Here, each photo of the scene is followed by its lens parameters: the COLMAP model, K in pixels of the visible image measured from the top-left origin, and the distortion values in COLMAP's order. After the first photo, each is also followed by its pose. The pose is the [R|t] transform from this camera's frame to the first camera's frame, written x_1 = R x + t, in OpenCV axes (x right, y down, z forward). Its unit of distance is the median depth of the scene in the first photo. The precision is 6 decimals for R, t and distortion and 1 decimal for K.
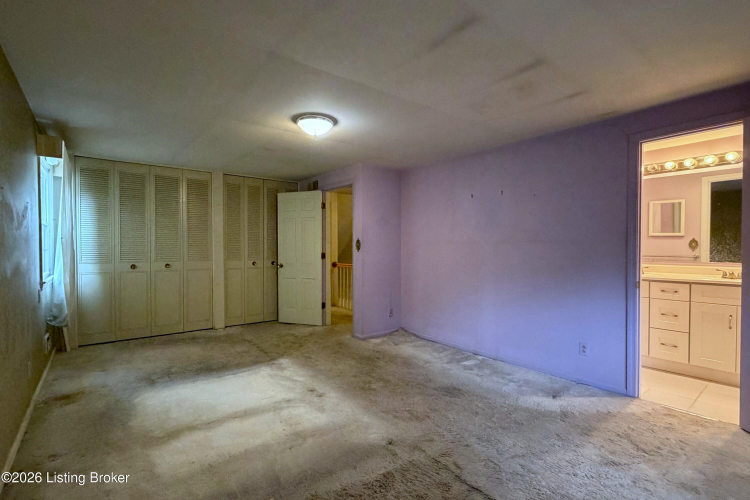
lens RADIAL K [[351.8, 0, 374.5], [0, 351.8, 249.9], [0, 0, 1]] dist [0.002913, 0.000137]
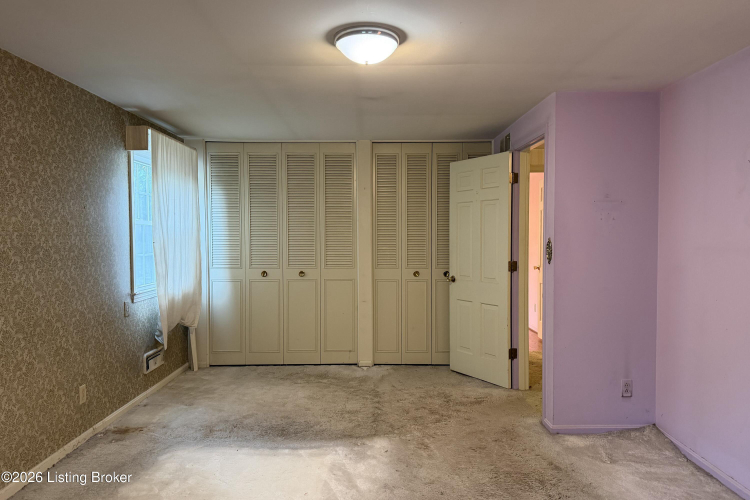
lens RADIAL K [[524.1, 0, 375.0], [0, 524.1, 250.2], [0, 0, 1]] dist [0.025083, -0.022363]
pose [[0.783889, 0.015463, -0.620709, 0.246594], [-0.001294, 0.999728, 0.023271, -0.033911], [0.620900, -0.017439, 0.783696, 0.237002]]
